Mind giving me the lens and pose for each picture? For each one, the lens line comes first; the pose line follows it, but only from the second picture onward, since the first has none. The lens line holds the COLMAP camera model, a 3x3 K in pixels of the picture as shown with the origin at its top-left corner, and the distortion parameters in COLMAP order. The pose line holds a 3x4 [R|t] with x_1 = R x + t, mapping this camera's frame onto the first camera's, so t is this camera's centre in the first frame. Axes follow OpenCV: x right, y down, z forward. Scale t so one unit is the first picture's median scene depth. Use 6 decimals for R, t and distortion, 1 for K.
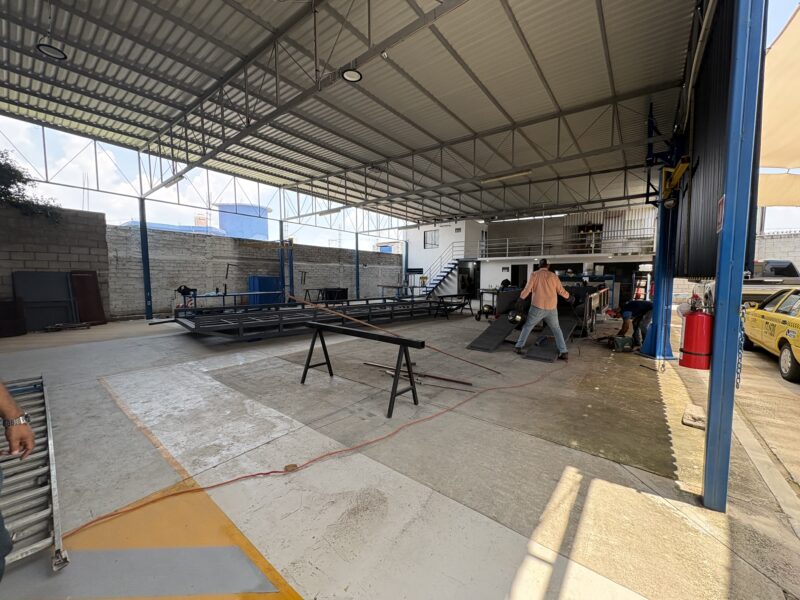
lens RADIAL K [[321.1, 0, 398.0], [0, 321.1, 300.5], [0, 0, 1]] dist [-0.003577, 0.000337]
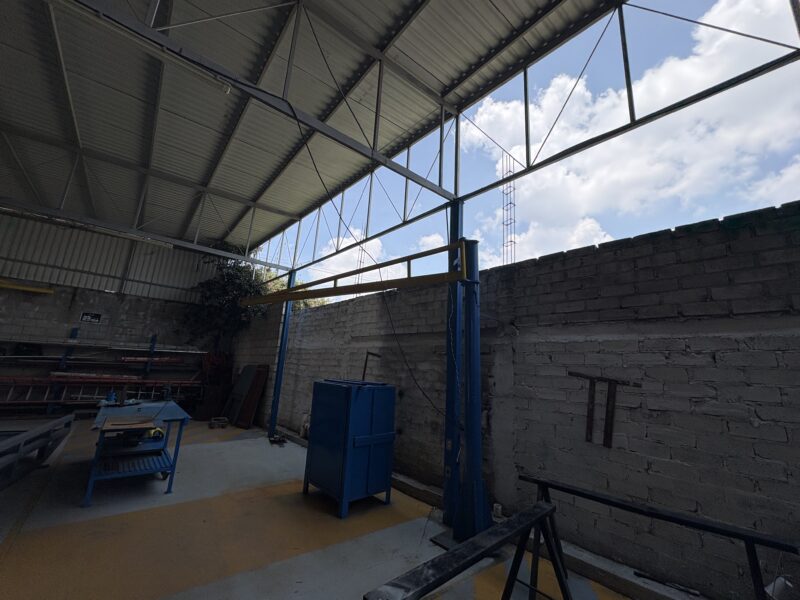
lens RADIAL K [[321.1, 0, 399.9], [0, 321.1, 295.9], [0, 0, 1]] dist [-0.003577, 0.000337]
pose [[-0.215917, -0.225578, -0.949997, -0.096164], [-0.119634, 0.971728, -0.203547, -0.107730], [0.969055, 0.069703, -0.236800, 1.183837]]
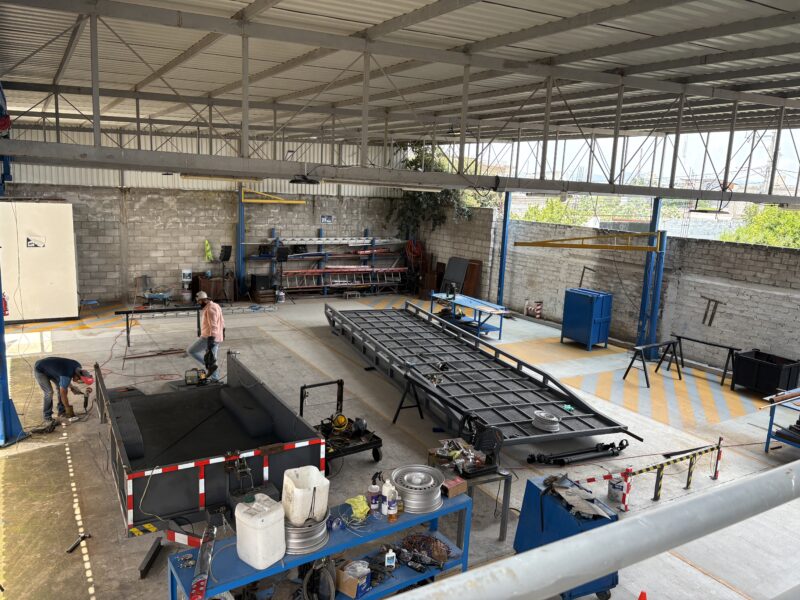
lens RADIAL K [[610.6, 0, 400.5], [0, 610.6, 297.8], [0, 0, 1]] dist [0.040398, -0.044913]
pose [[-0.370544, 0.155801, -0.915655, 0.867815], [-0.109413, 0.971645, 0.209605, -0.292133], [0.922348, 0.177853, -0.342991, 1.136554]]
